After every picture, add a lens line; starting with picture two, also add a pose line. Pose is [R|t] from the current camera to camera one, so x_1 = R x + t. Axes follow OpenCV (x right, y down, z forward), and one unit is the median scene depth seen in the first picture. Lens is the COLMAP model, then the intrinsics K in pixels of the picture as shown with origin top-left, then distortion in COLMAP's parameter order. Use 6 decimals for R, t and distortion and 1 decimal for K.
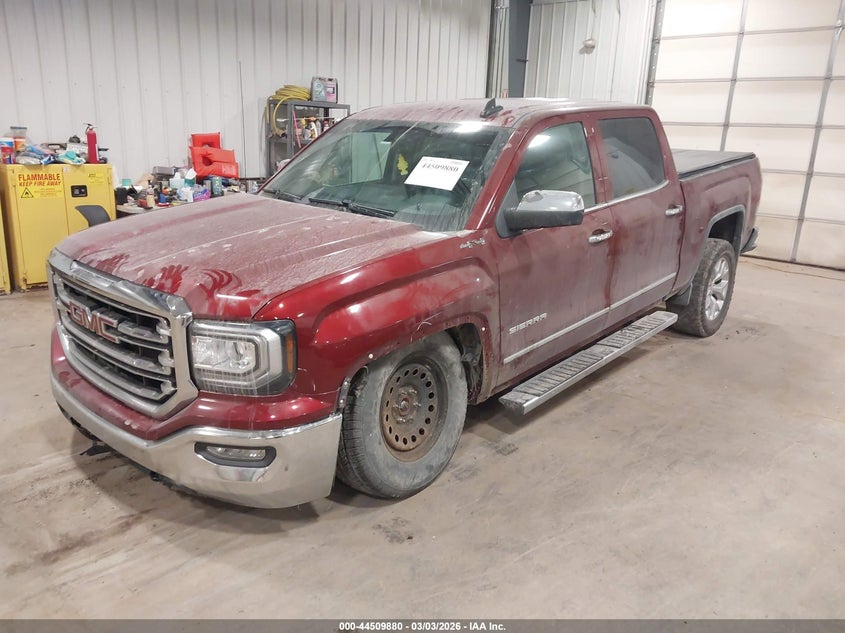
lens RADIAL K [[661.3, 0, 432.5], [0, 661.3, 314.3], [0, 0, 1]] dist [0.003437, -0.000772]
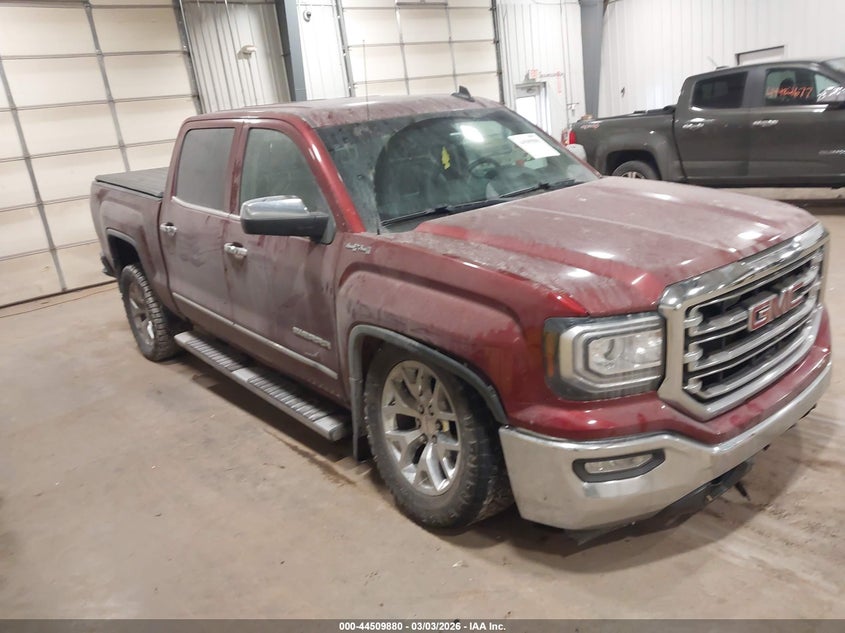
lens RADIAL K [[661.3, 0, 432.5], [0, 661.3, 314.3], [0, 0, 1]] dist [0.003437, -0.000772]
pose [[0.140806, -0.332125, 0.932666, -1.087405], [0.392717, 0.883505, 0.255329, -0.301221], [-0.908816, 0.330322, 0.254834, 0.916112]]
